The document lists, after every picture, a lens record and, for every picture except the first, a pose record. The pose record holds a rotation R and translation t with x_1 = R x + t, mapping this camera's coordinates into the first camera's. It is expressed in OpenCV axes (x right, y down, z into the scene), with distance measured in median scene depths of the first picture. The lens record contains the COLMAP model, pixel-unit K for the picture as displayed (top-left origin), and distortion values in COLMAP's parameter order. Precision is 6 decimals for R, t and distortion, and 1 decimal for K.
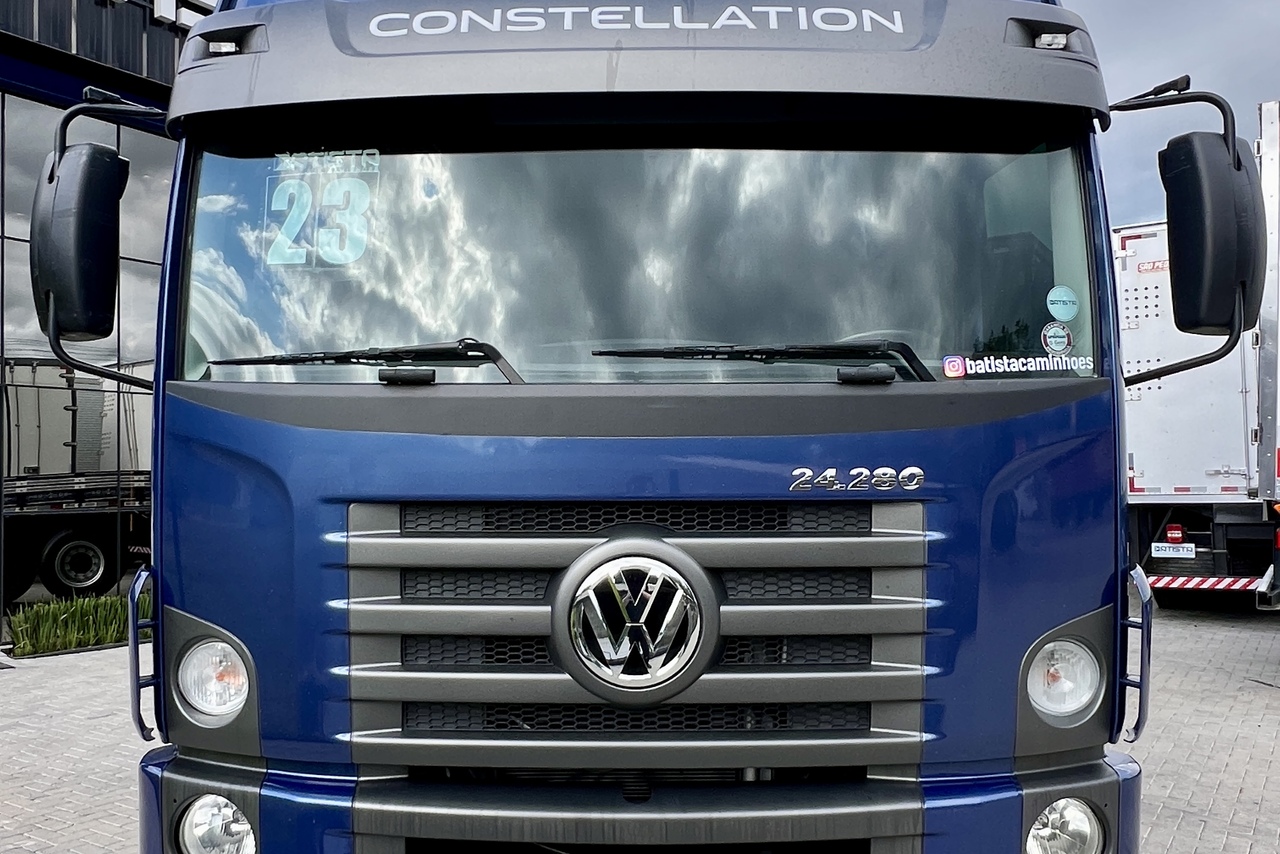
lens RADIAL K [[1180.2, 0, 639.7], [0, 1180.2, 454.1], [0, 0, 1]] dist [0.002178, -0.005679]
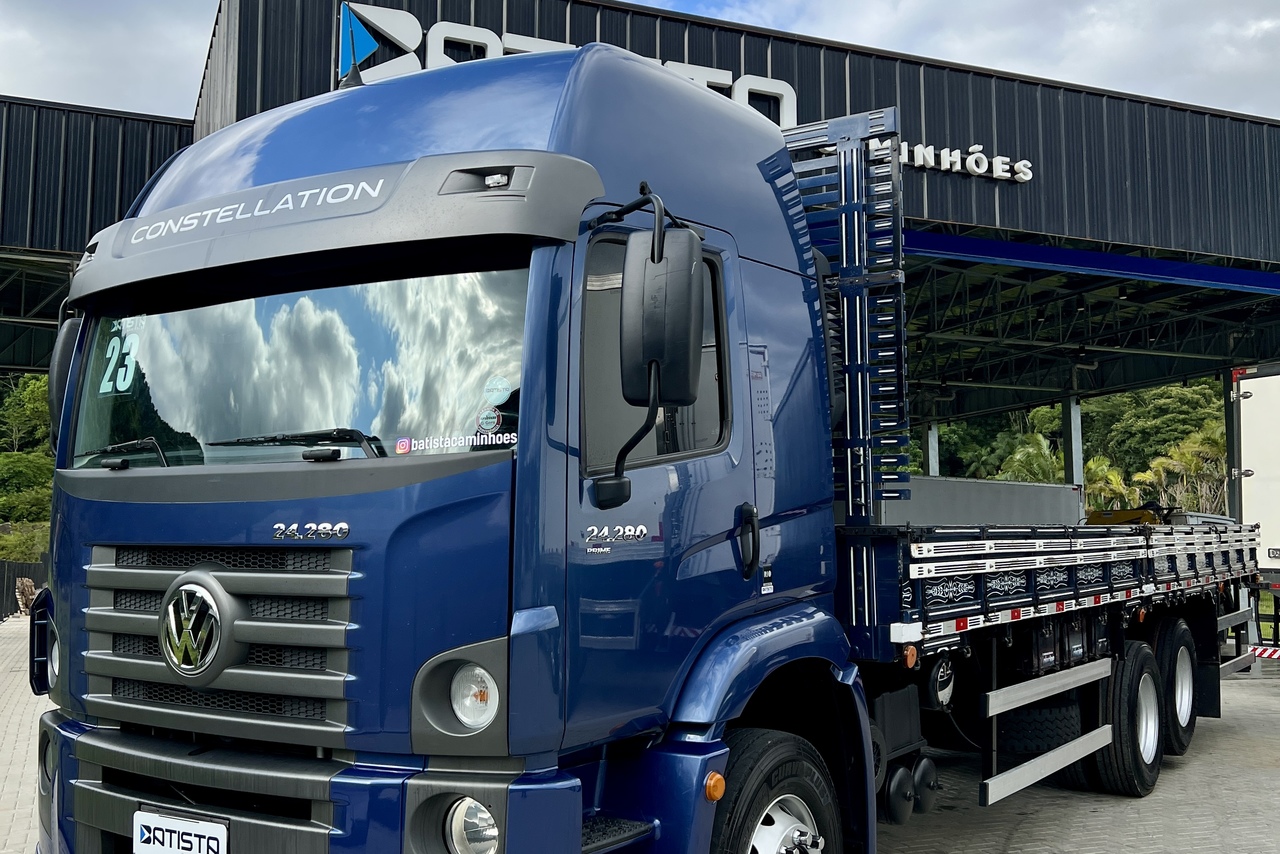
lens RADIAL K [[1264.5, 0, 640.0], [0, 1264.5, 427.0], [0, 0, 1]] dist [0.161493, -0.398044]
pose [[0.828095, -0.036187, -0.559418, 1.310882], [-0.000105, 0.997904, -0.064706, -0.003860], [0.560587, 0.053642, 0.826356, -0.012996]]
